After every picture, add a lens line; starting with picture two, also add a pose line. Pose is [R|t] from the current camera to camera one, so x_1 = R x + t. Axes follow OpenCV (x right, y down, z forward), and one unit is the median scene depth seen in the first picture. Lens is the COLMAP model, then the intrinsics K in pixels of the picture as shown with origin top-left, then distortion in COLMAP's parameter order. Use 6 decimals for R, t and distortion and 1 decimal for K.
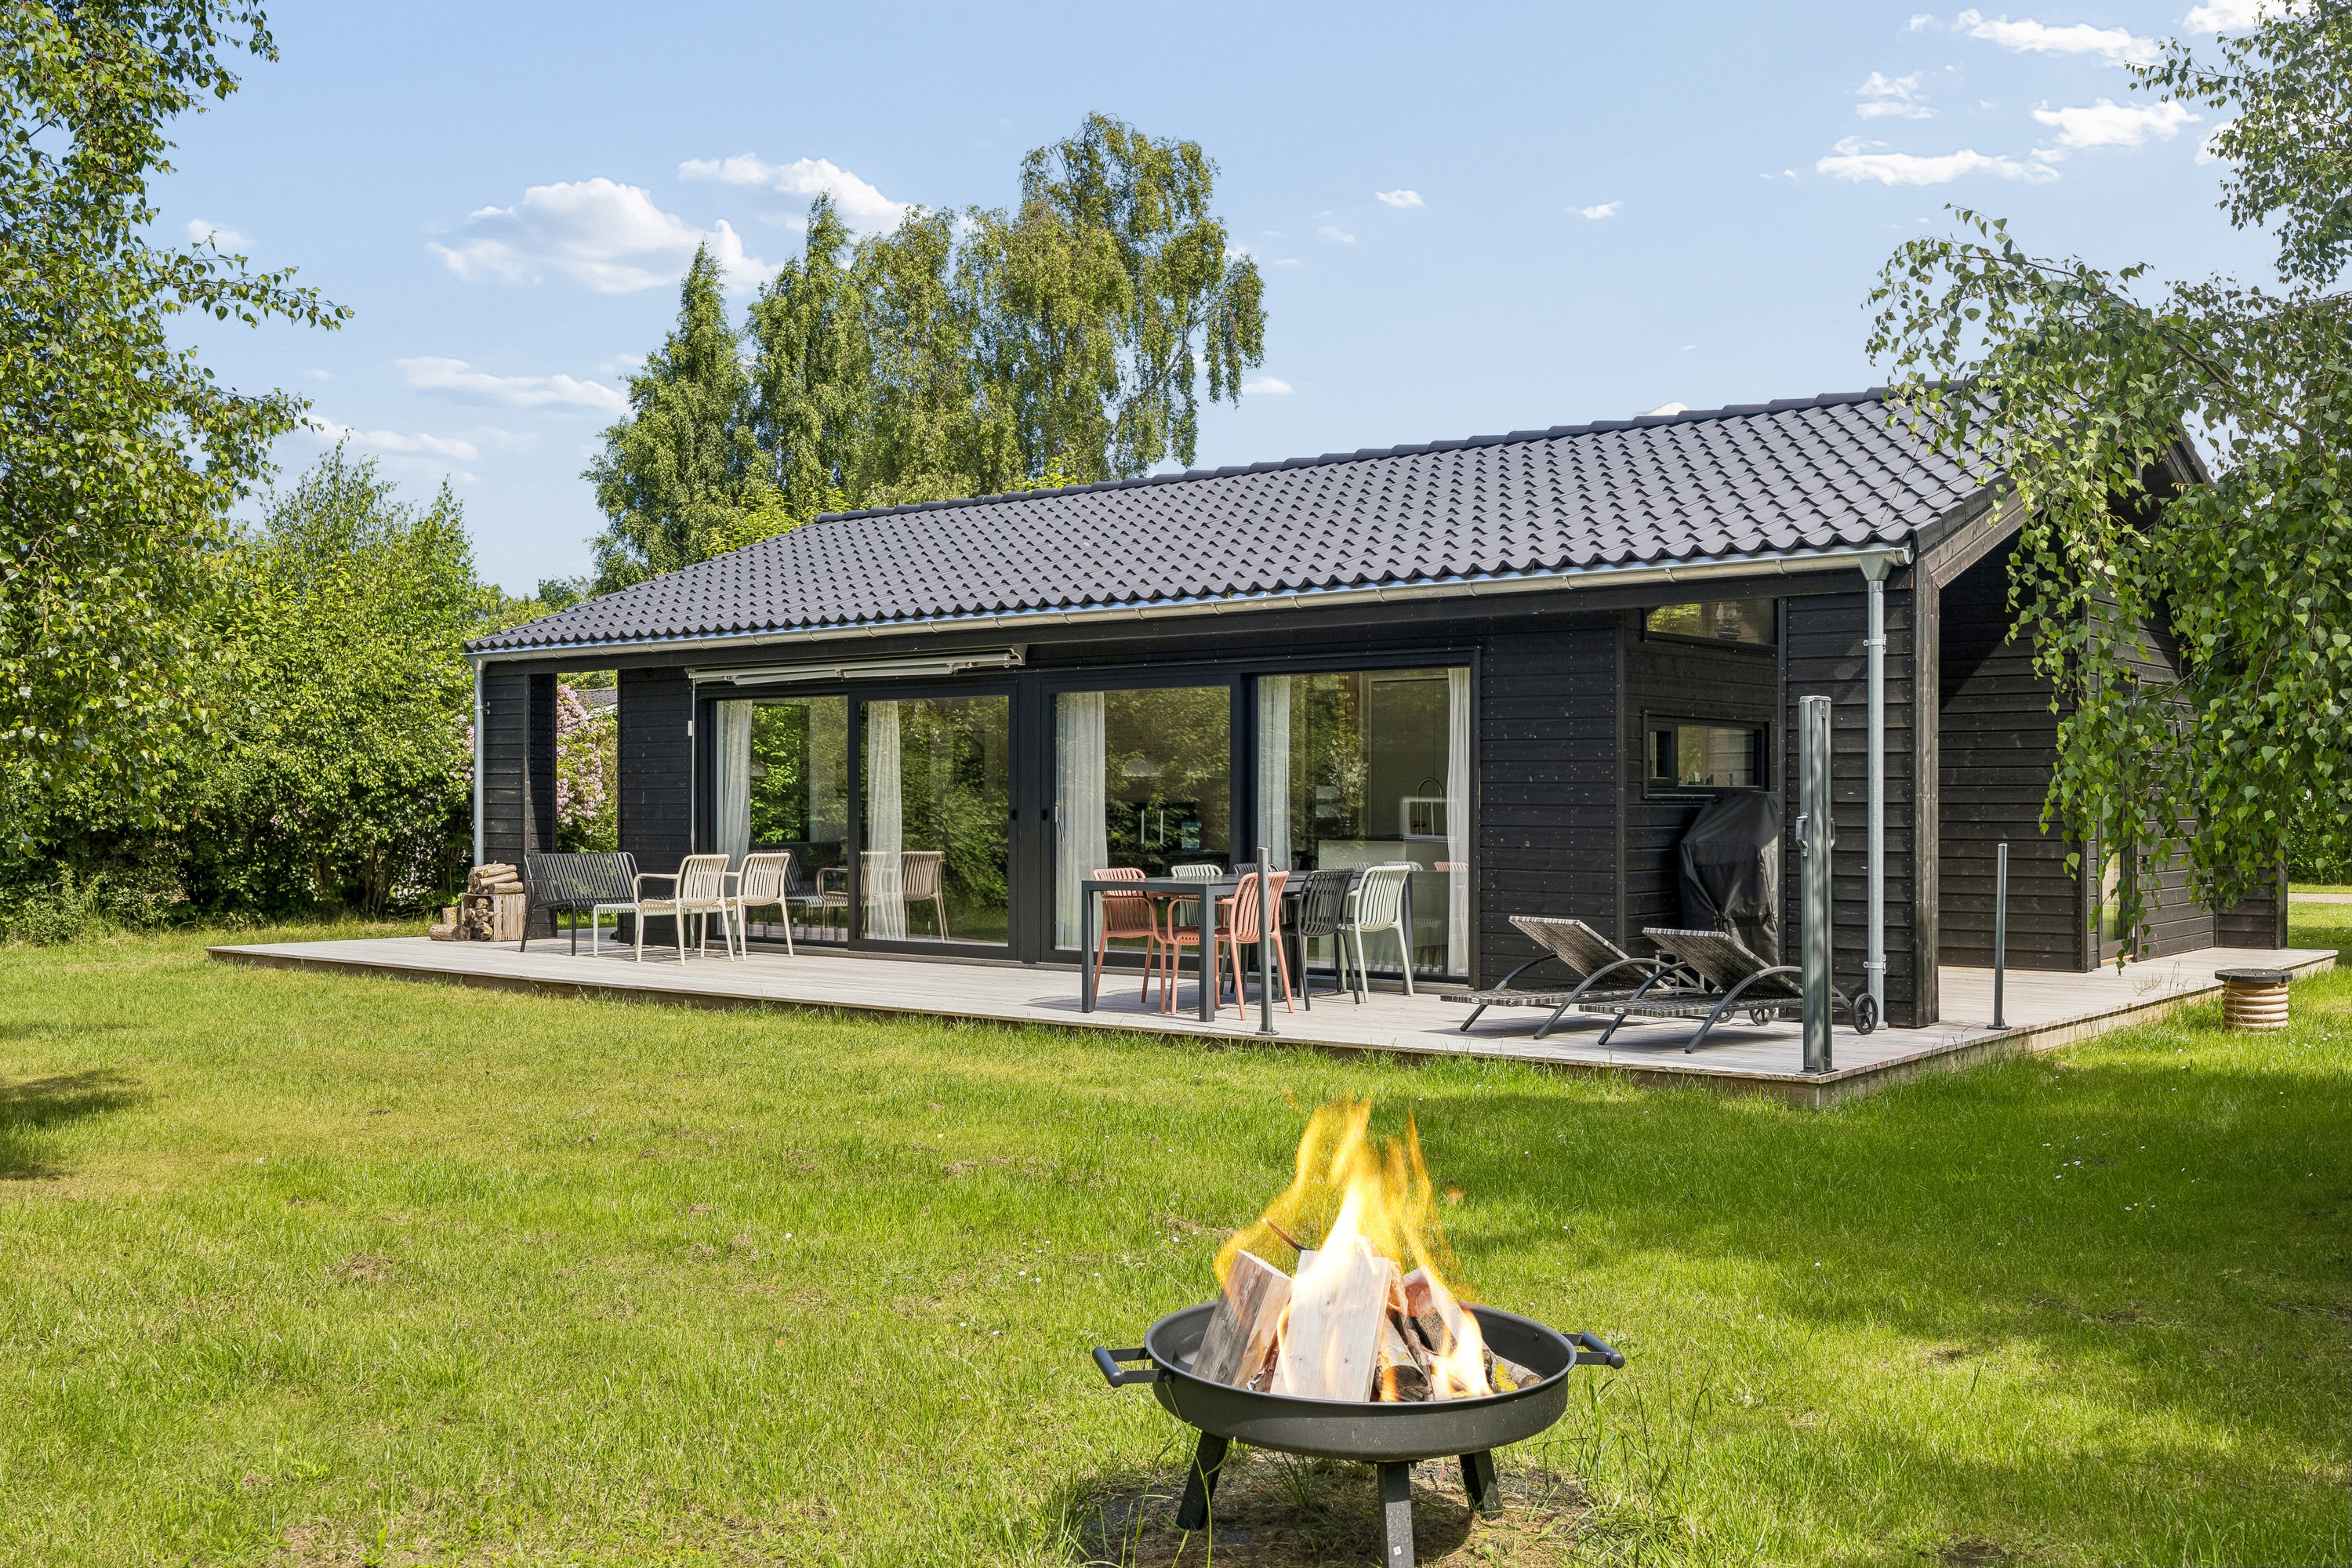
lens RADIAL K [[2302.5, 0, 1175.7], [0, 2302.5, 775.5], [0, 0, 1]] dist [-0.005055, 0.000000]
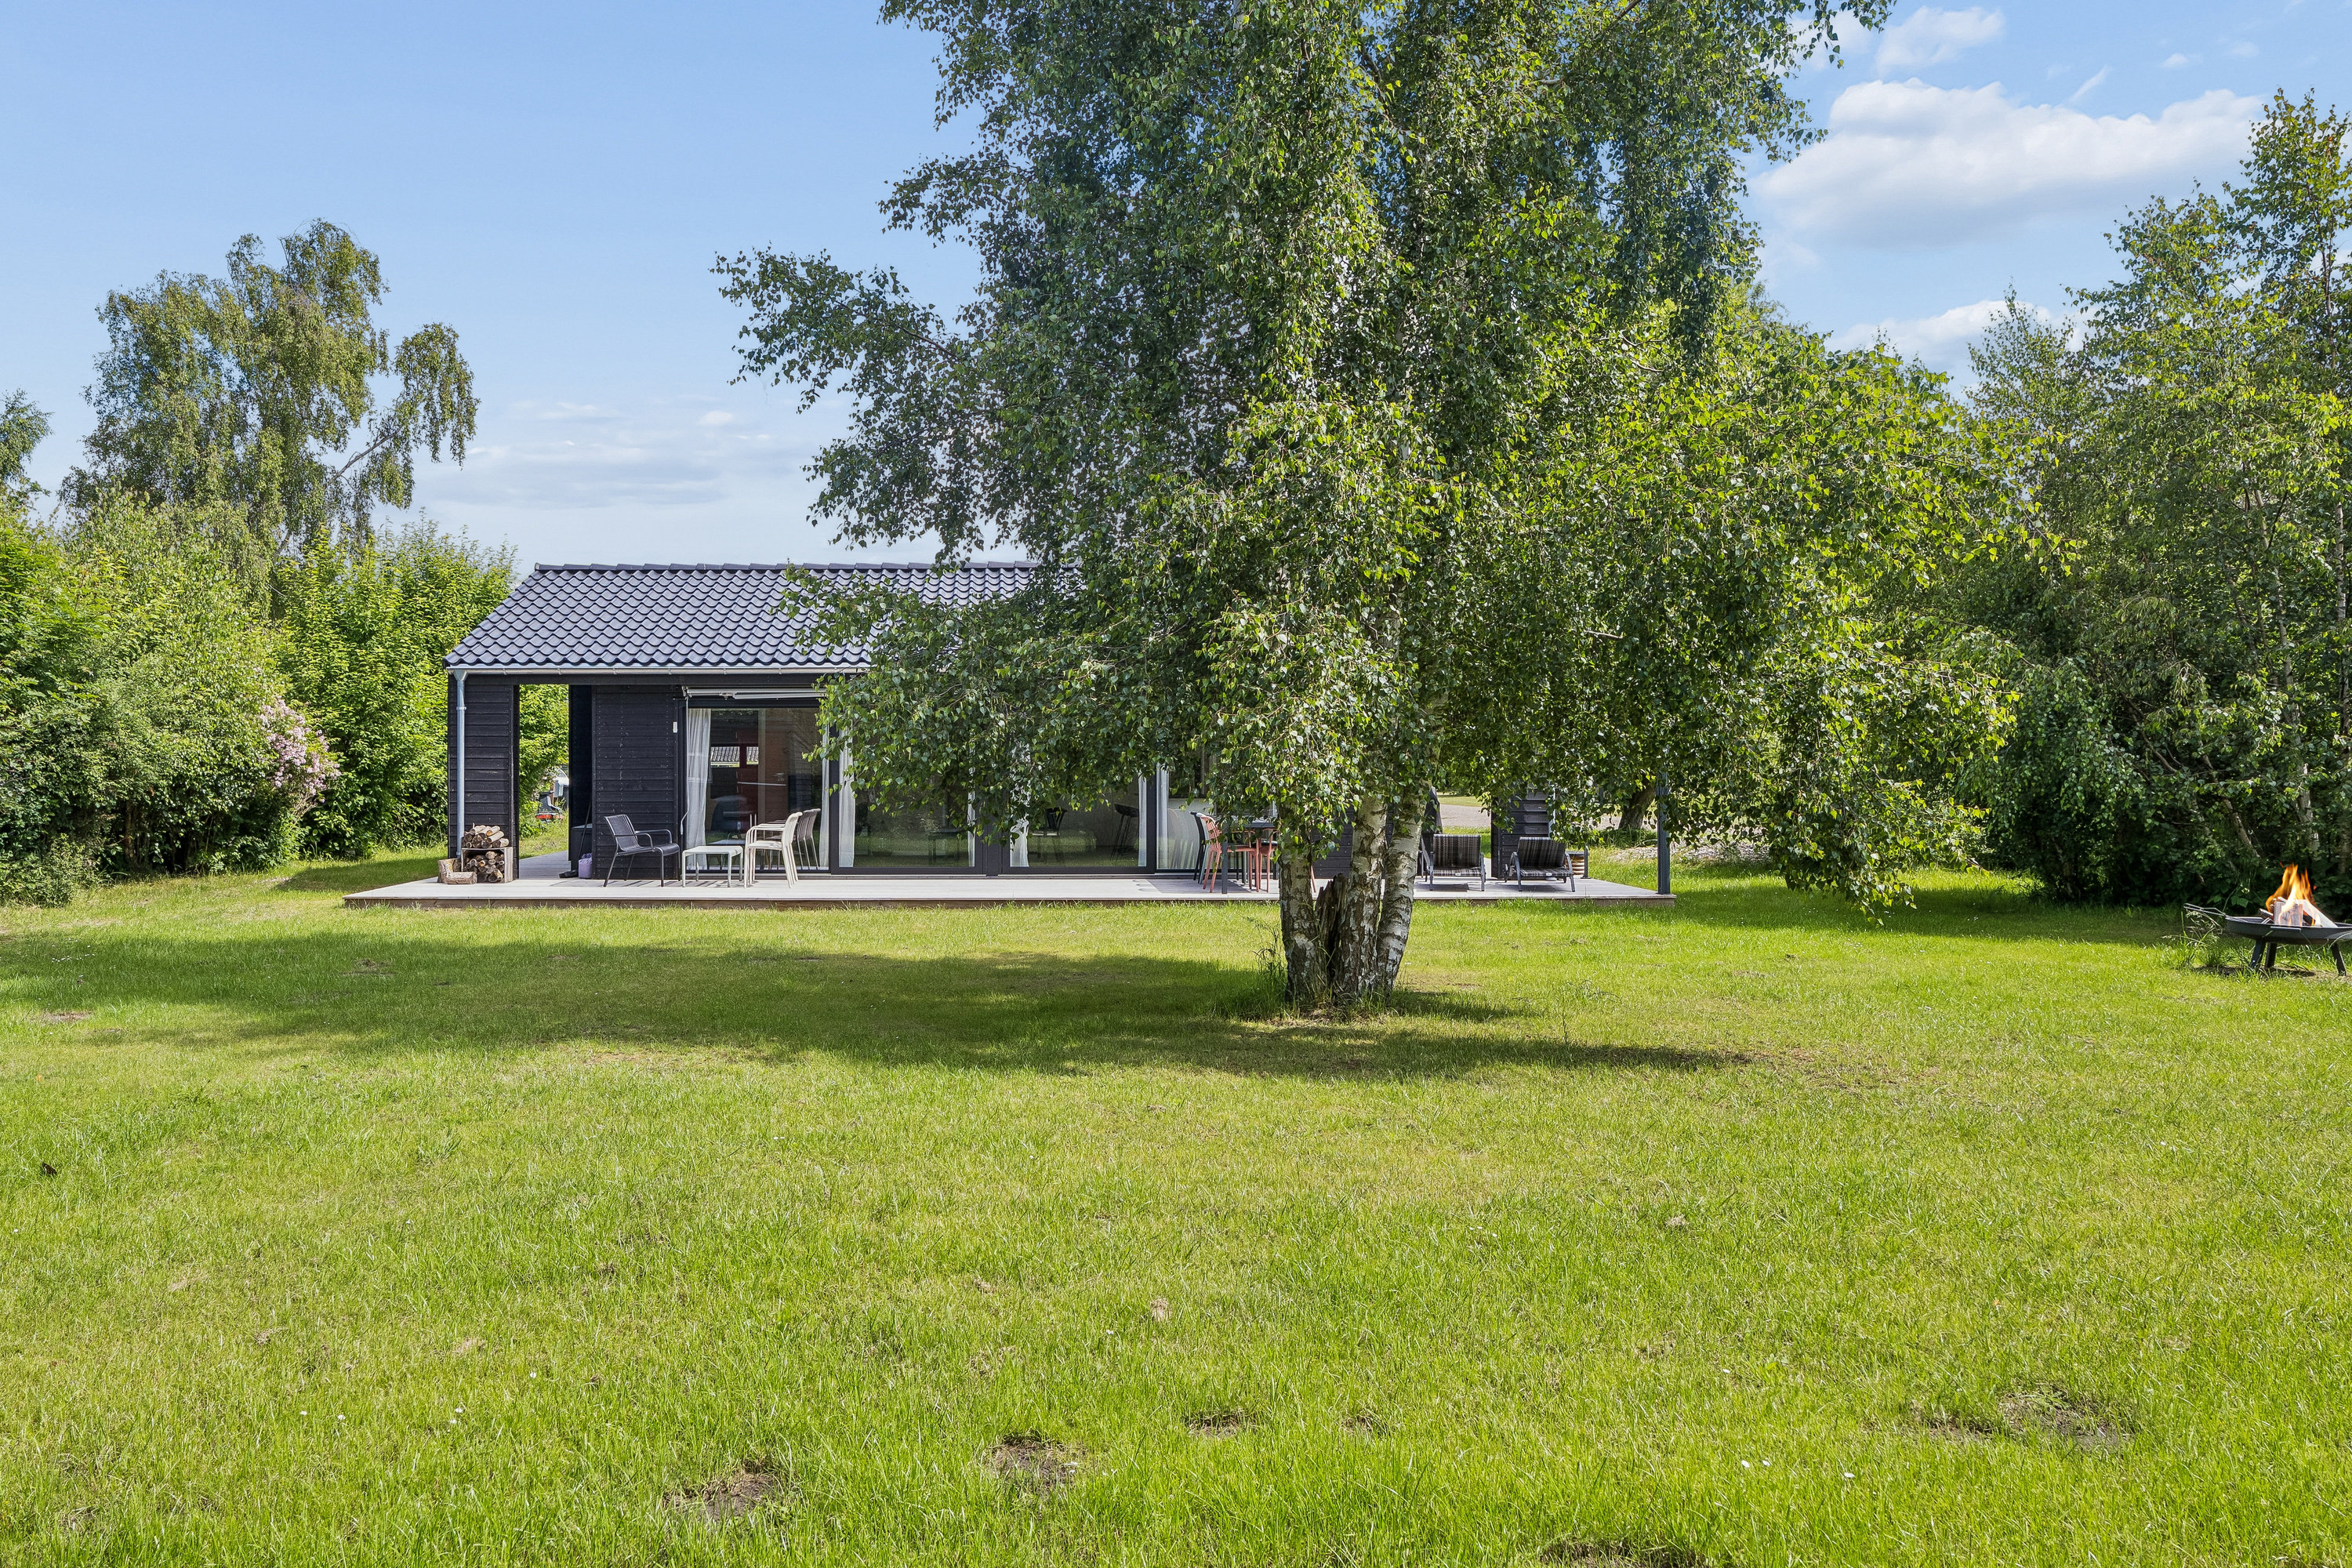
lens RADIAL K [[1658.6, 0, 1184.8], [0, 1658.6, 785.0], [0, 0, 1]] dist [0.030140, 0.000395]
pose [[0.830224, -0.011755, 0.557305, -0.497138], [-0.000653, 0.999756, 0.022061, -0.007337], [-0.557429, -0.018679, 0.830015, -0.050893]]
